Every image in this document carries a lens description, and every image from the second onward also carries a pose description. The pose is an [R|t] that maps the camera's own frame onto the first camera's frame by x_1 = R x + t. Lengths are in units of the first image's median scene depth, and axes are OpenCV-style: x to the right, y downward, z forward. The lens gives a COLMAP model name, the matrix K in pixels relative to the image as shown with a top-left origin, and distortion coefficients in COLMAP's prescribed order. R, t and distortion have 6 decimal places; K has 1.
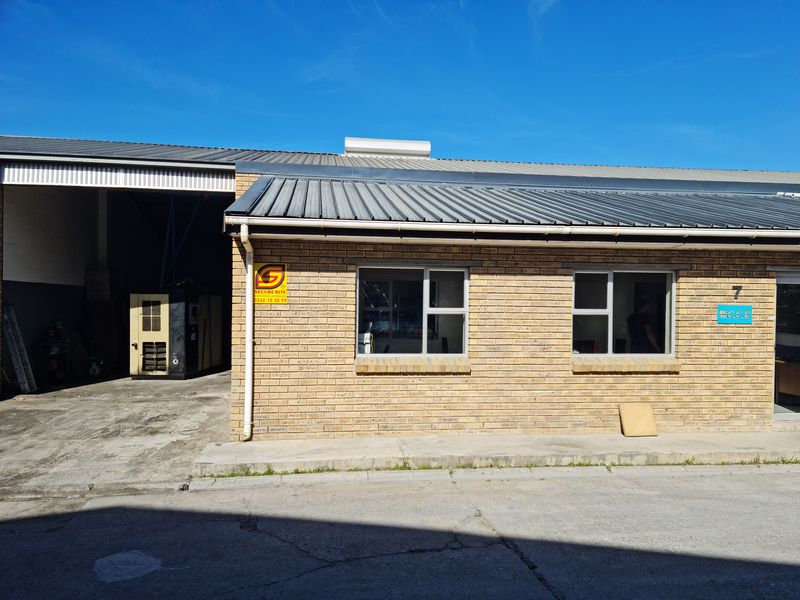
lens RADIAL K [[636.8, 0, 401.0], [0, 636.8, 312.7], [0, 0, 1]] dist [0.127833, -0.132663]
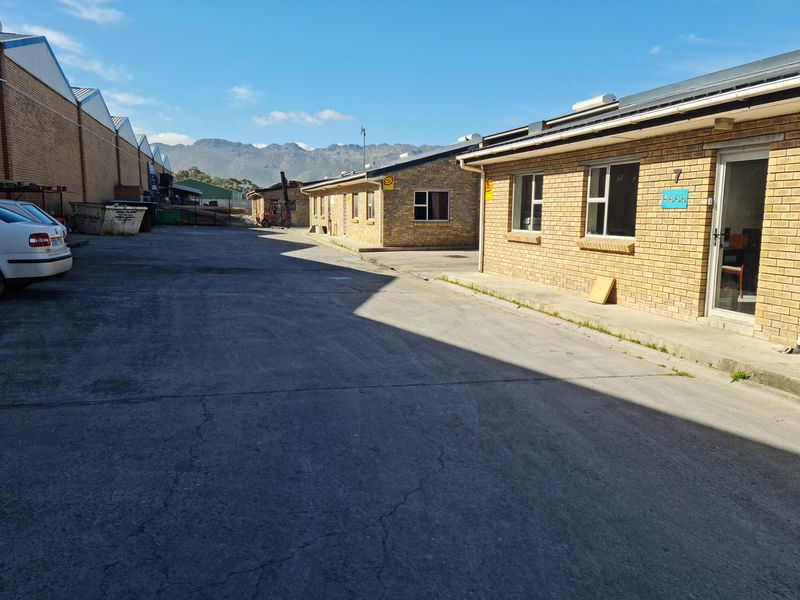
lens RADIAL K [[636.8, 0, 401.6], [0, 636.8, 299.8], [0, 0, 1]] dist [0.127833, -0.132663]
pose [[0.118549, 0.129320, -0.984491, 1.510809], [-0.018039, 0.991600, 0.128082, 0.037008], [0.992784, 0.002575, 0.119886, 0.491115]]
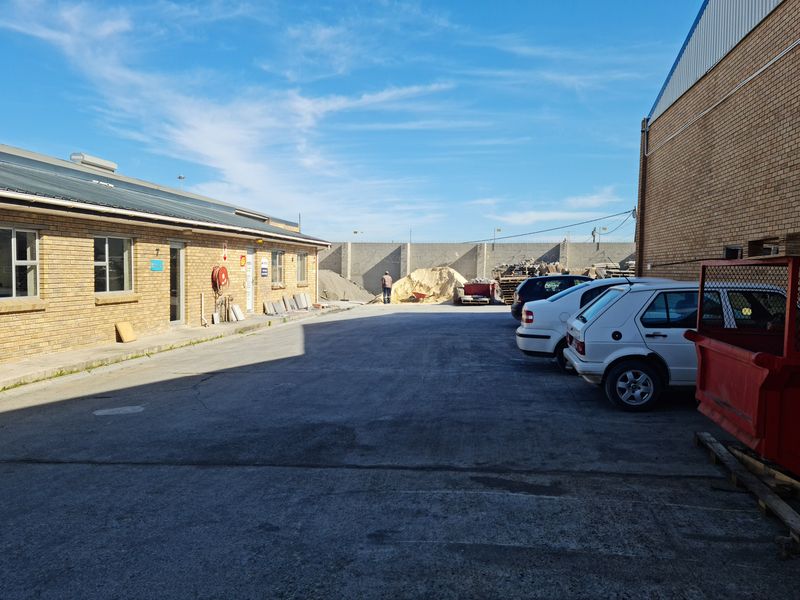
lens RADIAL K [[636.8, 0, 401.9], [0, 636.8, 307.7], [0, 0, 1]] dist [0.127833, -0.132663]
pose [[0.297355, -0.066148, 0.952473, -0.951412], [-0.000579, 0.997584, 0.069462, -0.004757], [-0.954767, -0.021207, 0.296598, -0.117997]]
